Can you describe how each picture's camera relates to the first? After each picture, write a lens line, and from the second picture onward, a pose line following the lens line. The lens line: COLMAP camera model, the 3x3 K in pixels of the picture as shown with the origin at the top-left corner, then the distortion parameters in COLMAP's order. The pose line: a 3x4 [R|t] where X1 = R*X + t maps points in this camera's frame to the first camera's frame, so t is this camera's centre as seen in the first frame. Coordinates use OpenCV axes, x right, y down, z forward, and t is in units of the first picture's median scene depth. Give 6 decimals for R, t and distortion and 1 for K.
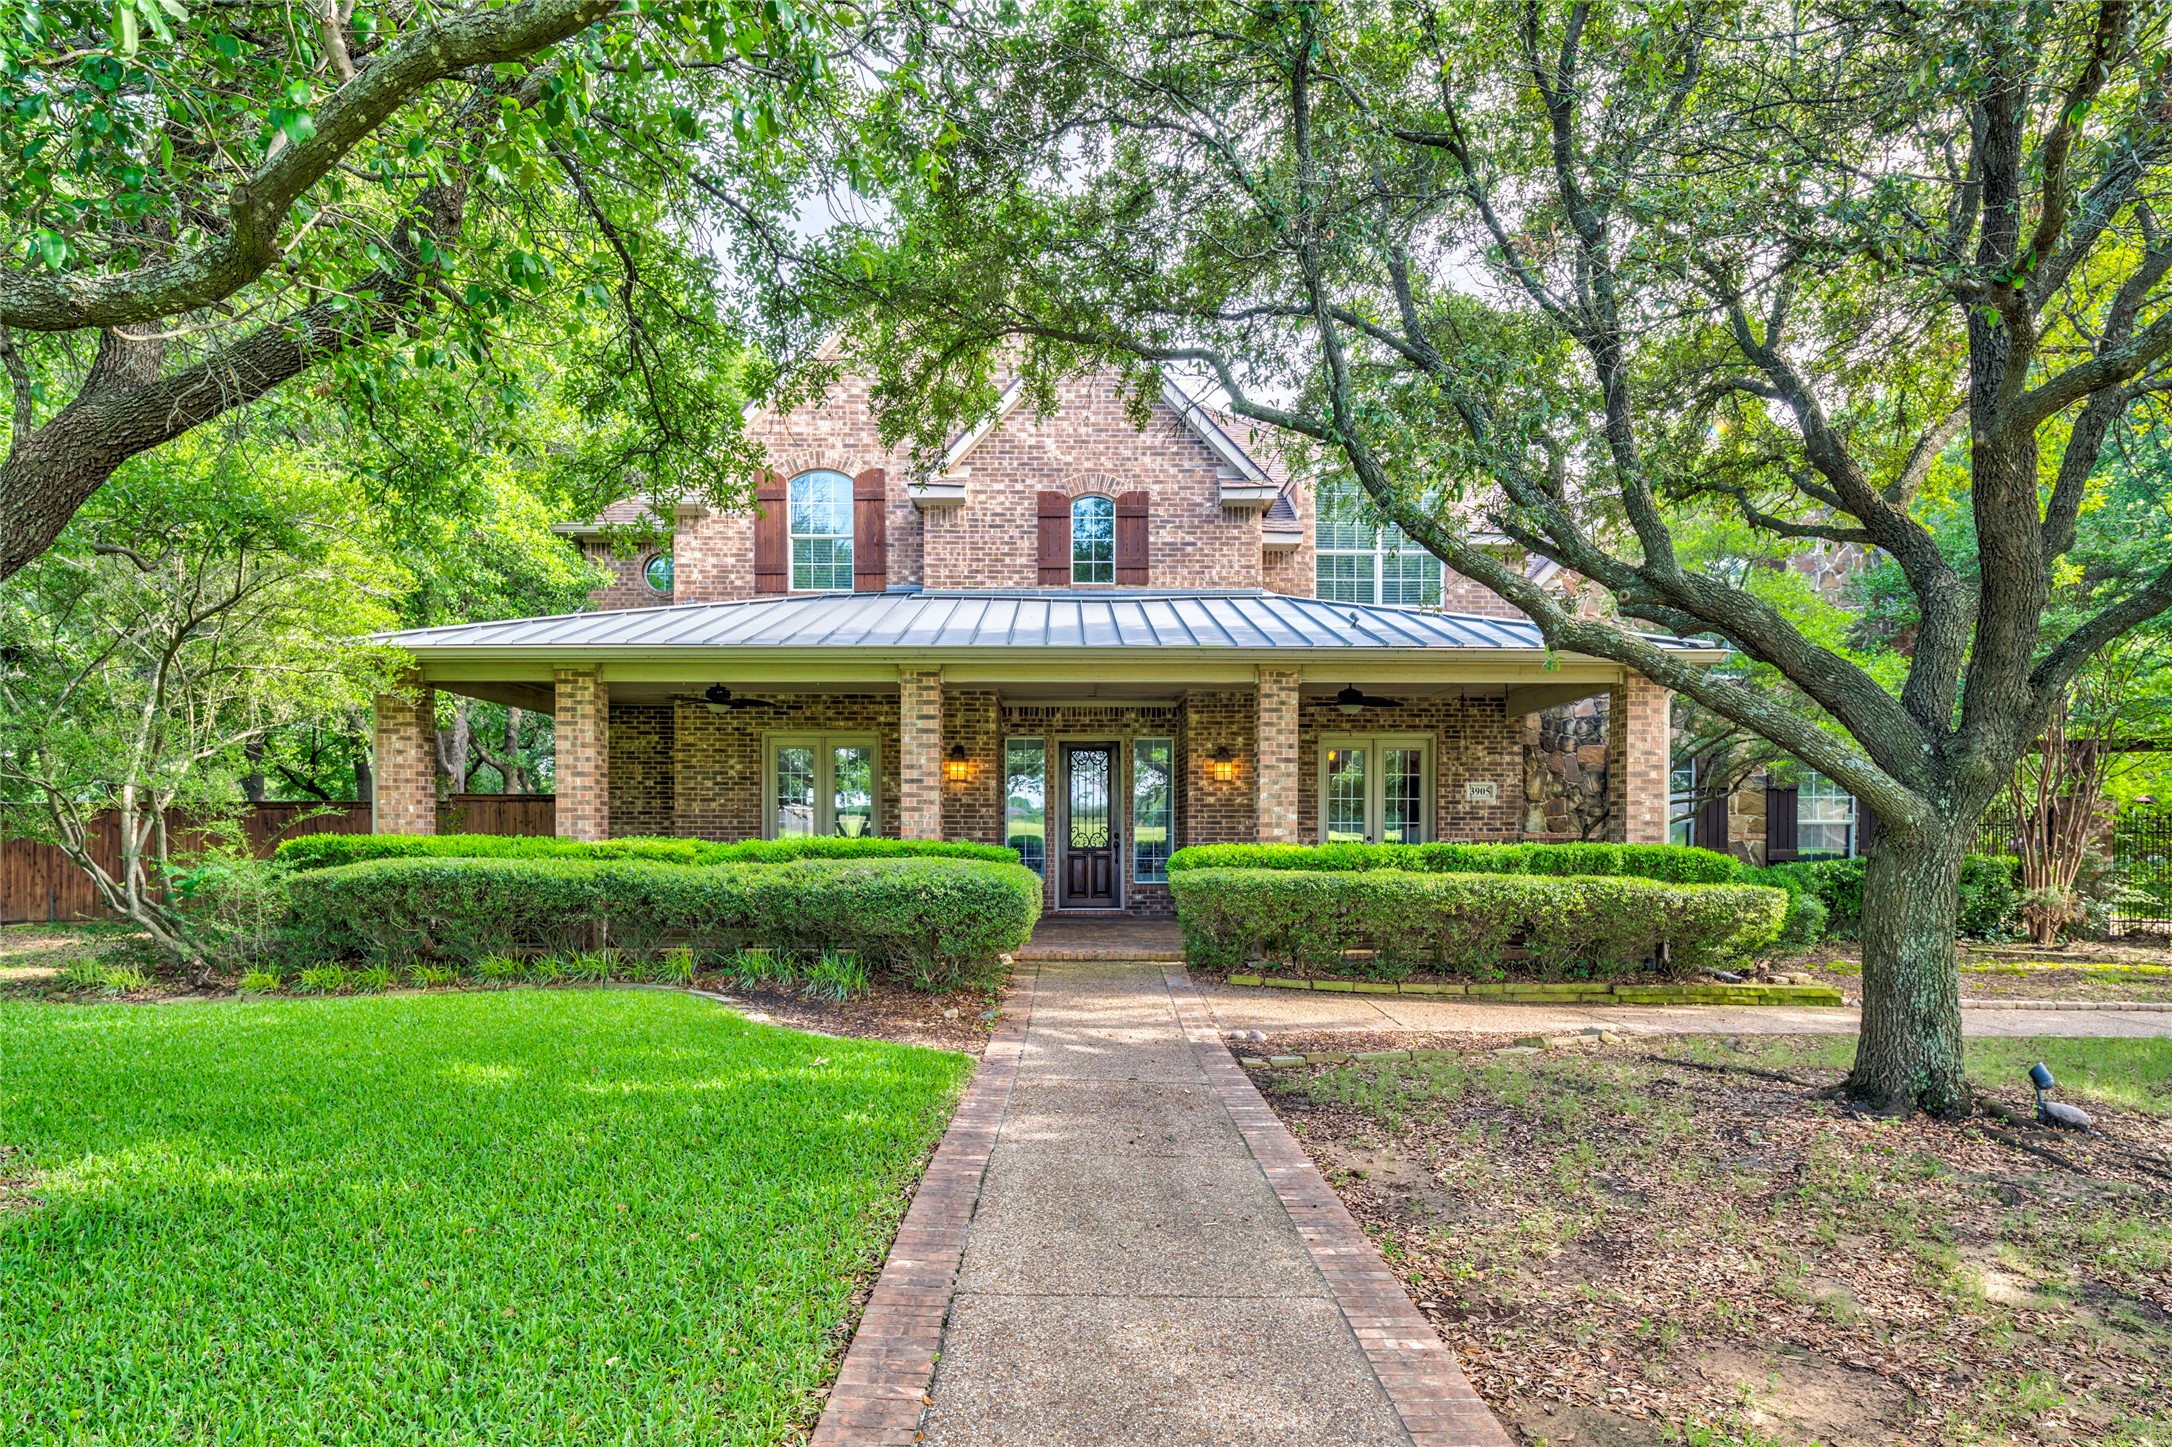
lens RADIAL K [[1175.2, 0, 1086.0], [0, 1175.2, 730.5], [0, 0, 1]] dist [-0.007244, -0.000756]
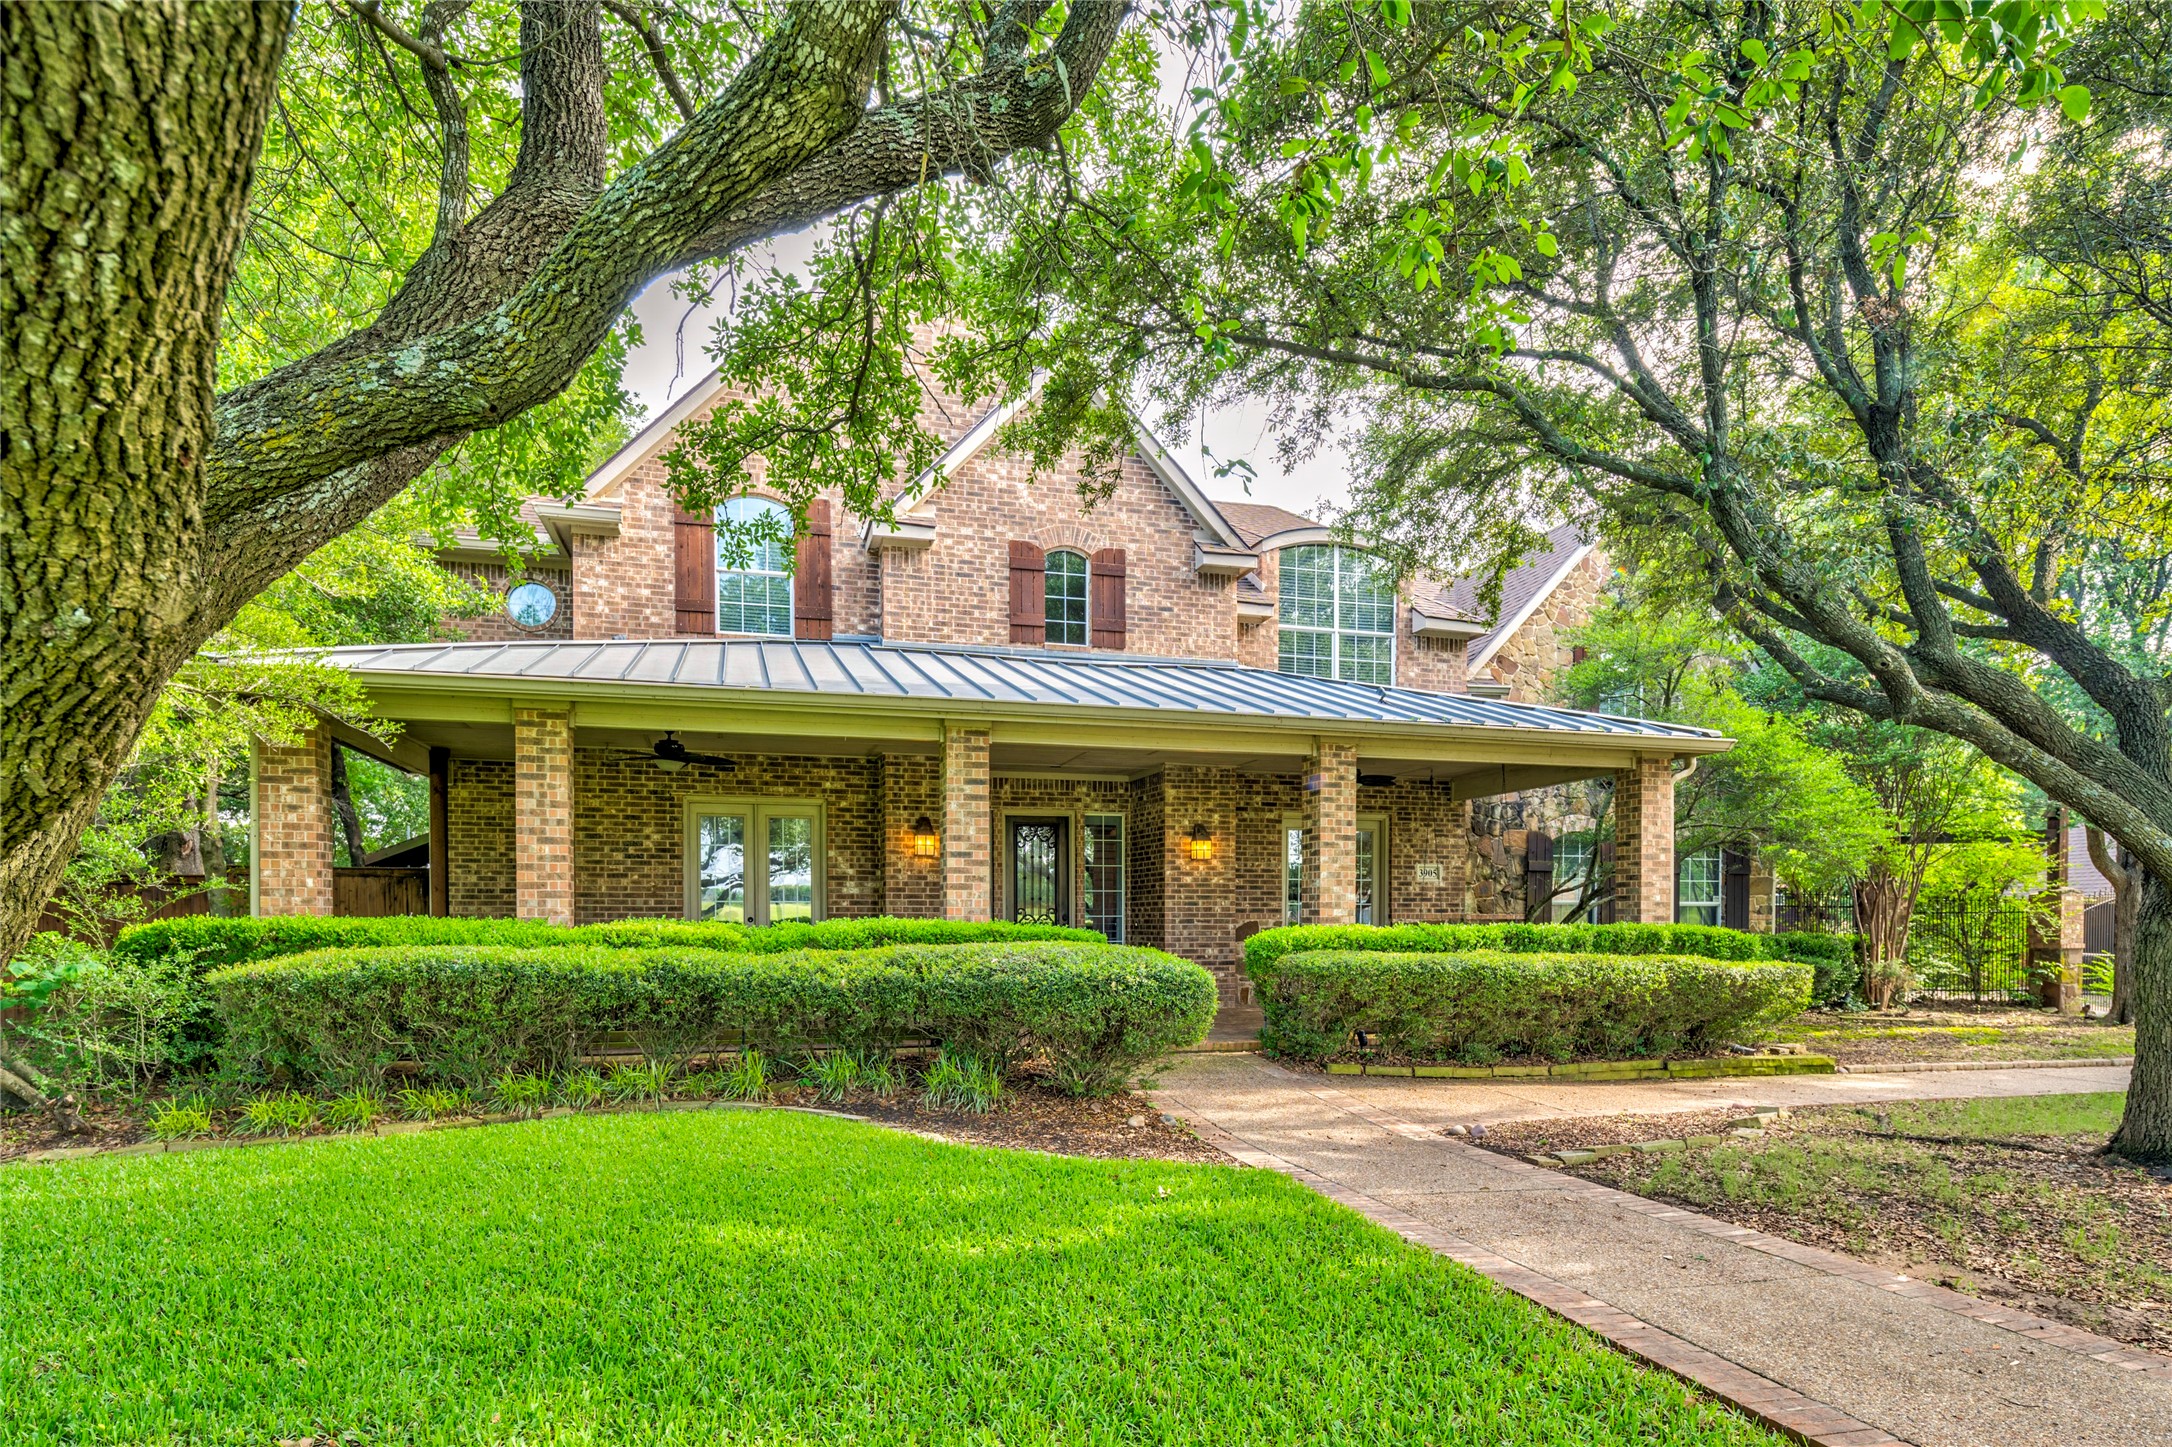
lens RADIAL K [[1175.2, 0, 1087.3], [0, 1175.2, 828.2], [0, 0, 1]] dist [-0.007244, -0.000756]
pose [[0.964509, 0.018392, 0.263409, -0.283116], [-0.021532, 0.999727, 0.009040, 0.013370], [-0.263171, -0.014391, 0.964642, 0.131615]]
